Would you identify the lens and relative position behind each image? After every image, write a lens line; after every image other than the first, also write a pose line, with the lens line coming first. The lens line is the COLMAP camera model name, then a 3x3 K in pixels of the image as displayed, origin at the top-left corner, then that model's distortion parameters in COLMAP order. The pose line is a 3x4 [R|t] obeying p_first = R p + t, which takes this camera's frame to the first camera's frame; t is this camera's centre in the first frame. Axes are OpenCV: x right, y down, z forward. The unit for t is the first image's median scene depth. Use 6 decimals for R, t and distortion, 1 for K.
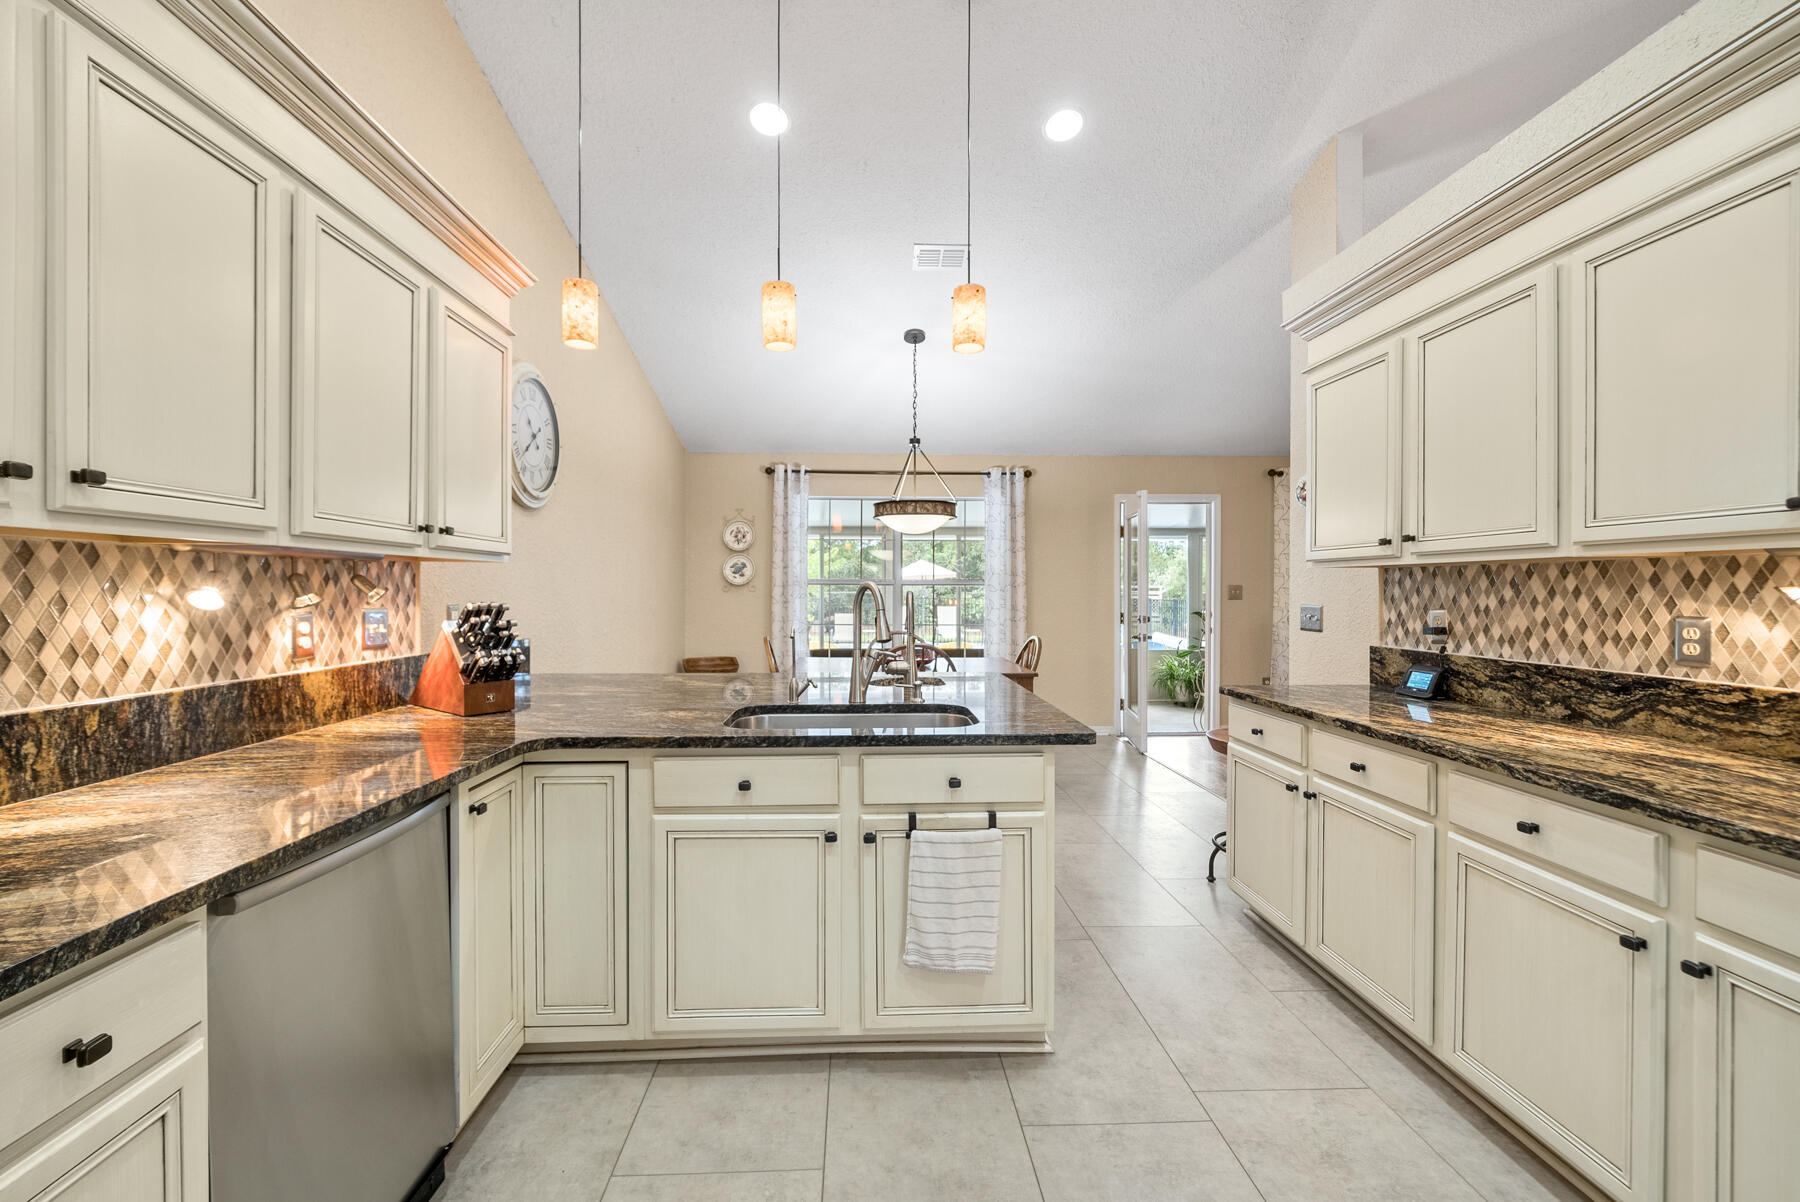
lens RADIAL K [[752.7, 0, 893.6], [0, 752.7, 590.2], [0, 0, 1]] dist [0.000011, -0.000237]
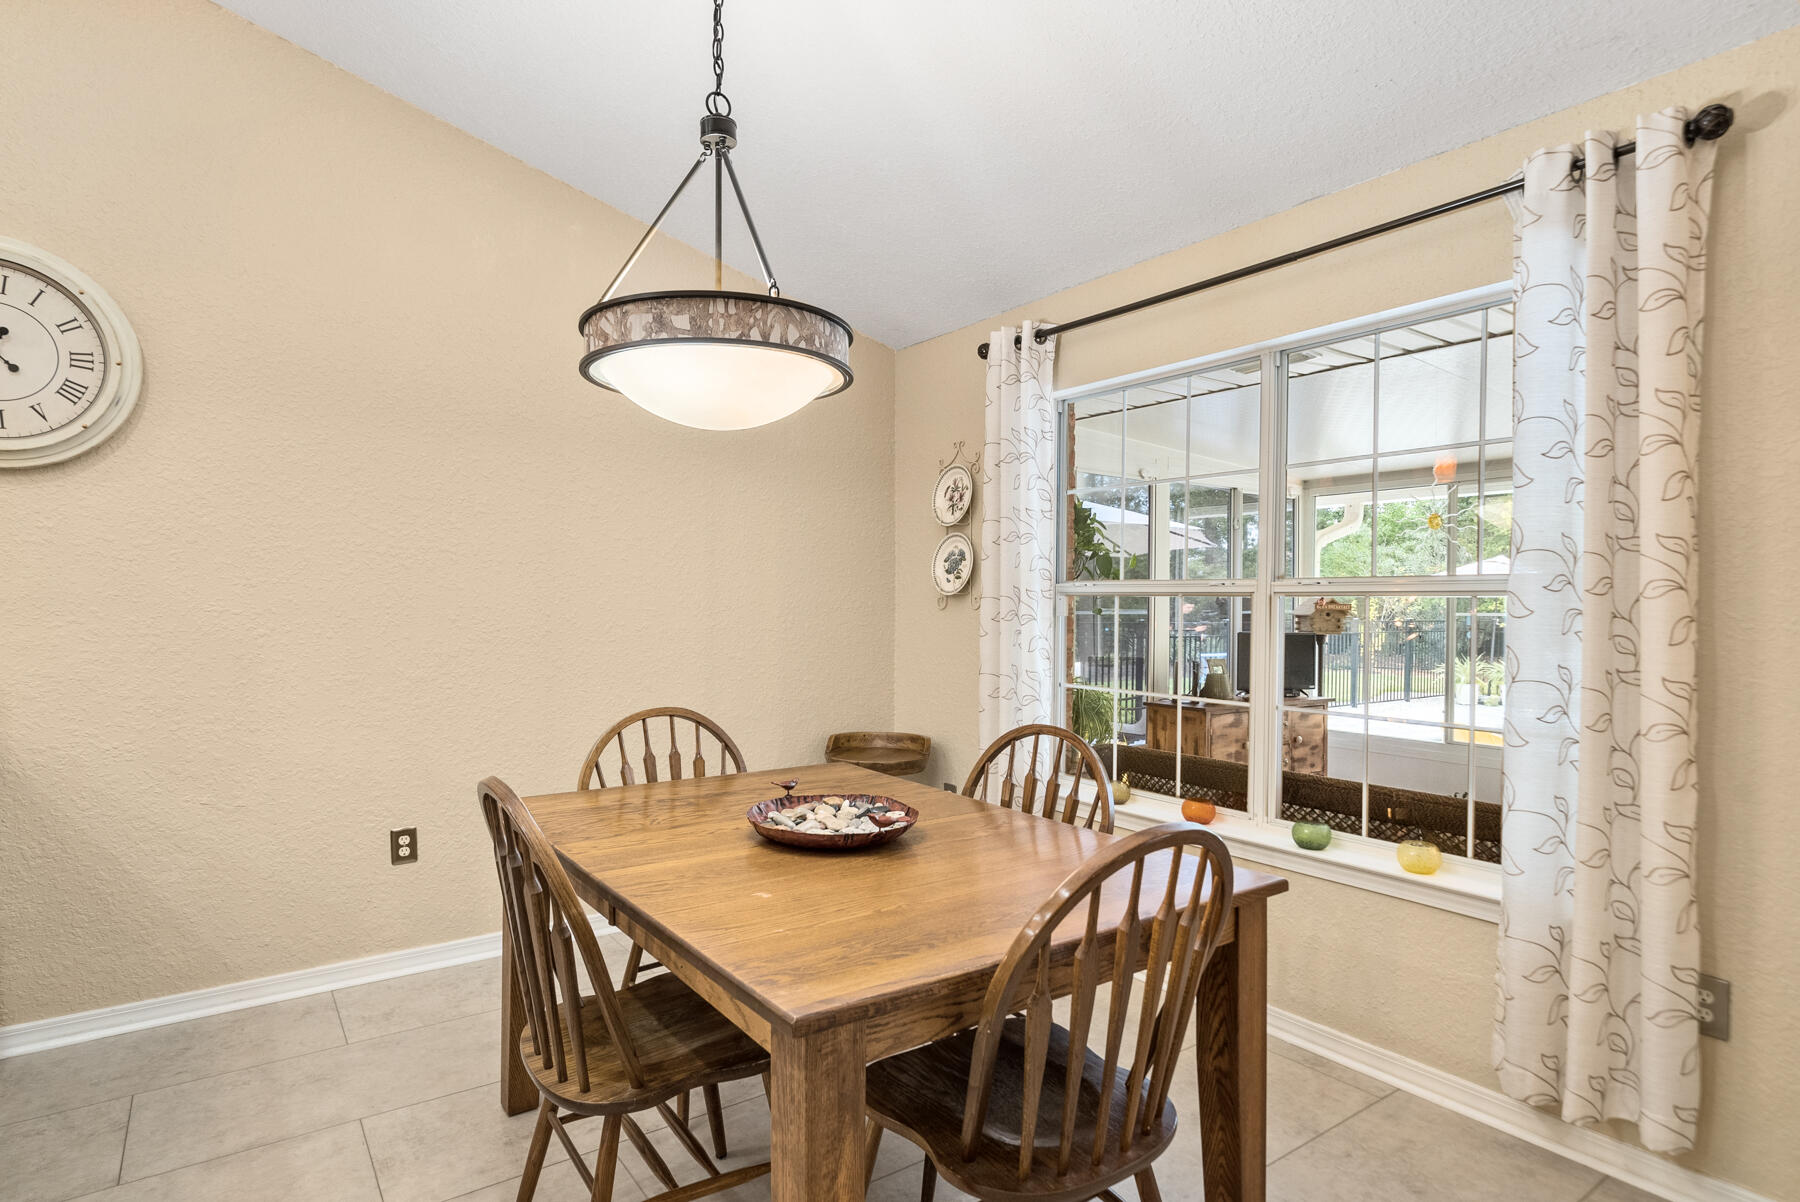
lens RADIAL K [[941.4, 0, 900.0], [0, 941.4, 601.0], [0, 0, 1]] dist [0.002242, 0.000815]
pose [[0.541745, 0.003023, -0.840538, 0.923391], [-0.009273, 0.999954, -0.002380, -0.004515], [0.840492, 0.009083, 0.541748, 1.966822]]
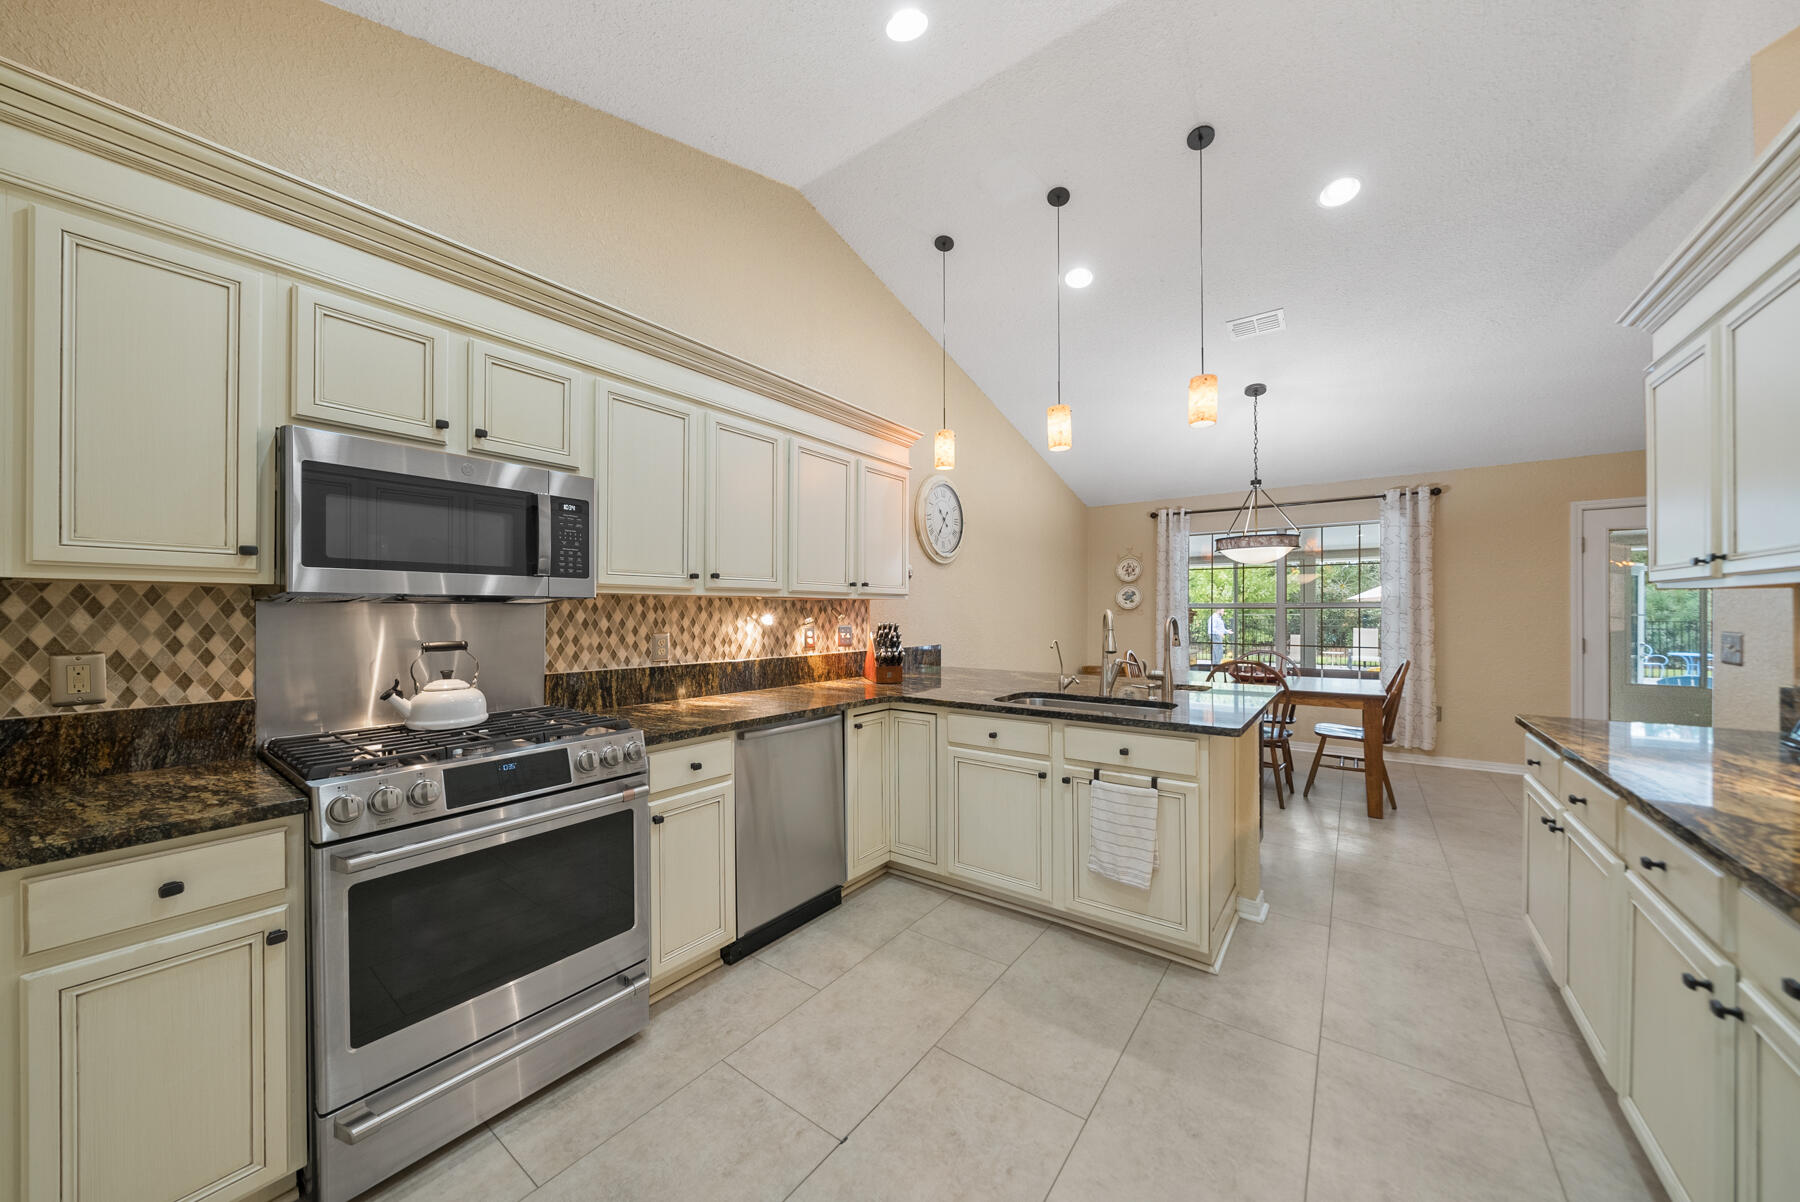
lens RADIAL K [[634.0, 0, 883.9], [0, 634.0, 600.9], [0, 0, 1]] dist [-0.005363, -0.000151]
pose [[0.767665, -0.013628, -0.640707, 0.479340], [0.002712, 0.999834, -0.018018, -0.008779], [0.640846, 0.012094, 0.767574, -0.205172]]
